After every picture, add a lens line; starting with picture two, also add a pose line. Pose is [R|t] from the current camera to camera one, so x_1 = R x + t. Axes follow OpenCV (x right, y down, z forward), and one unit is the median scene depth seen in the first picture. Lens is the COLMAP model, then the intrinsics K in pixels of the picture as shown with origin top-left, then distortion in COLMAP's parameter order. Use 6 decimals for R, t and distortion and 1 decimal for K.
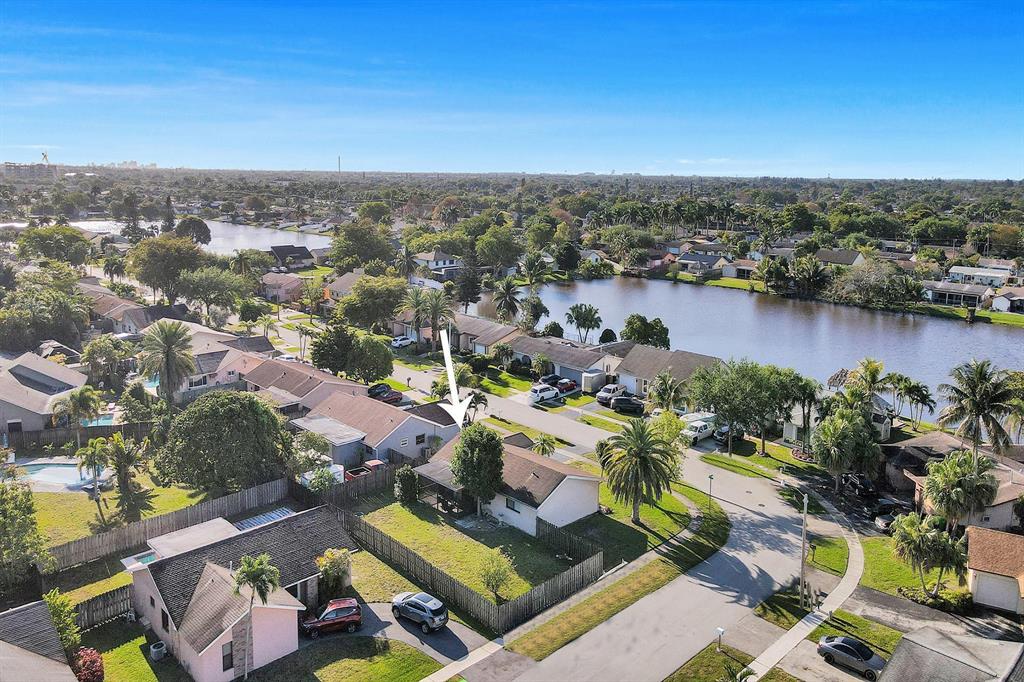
lens RADIAL K [[754.8, 0, 512.0], [0, 754.8, 341.0], [0, 0, 1]] dist [-0.004681, -0.000779]
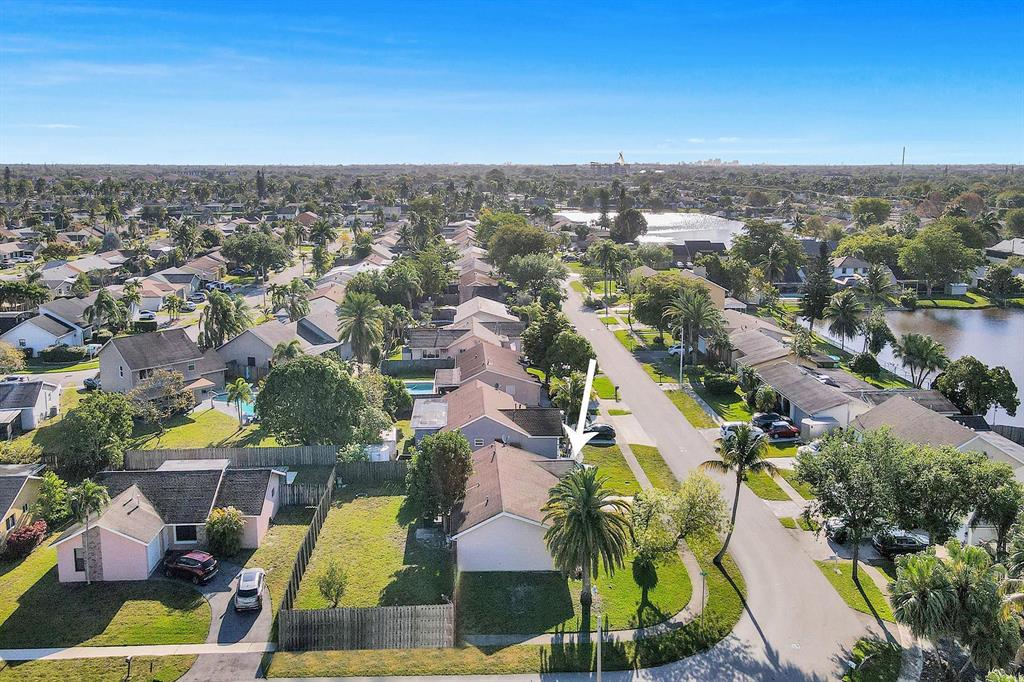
lens RADIAL K [[763.0, 0, 512.0], [0, 763.0, 341.0], [0, 0, 1]] dist [0.007085, 0.001985]
pose [[0.746925, 0.133567, -0.651355, 0.620163], [-0.132023, 0.989903, 0.051596, -0.063602], [0.651670, 0.047455, 0.757017, 0.336546]]
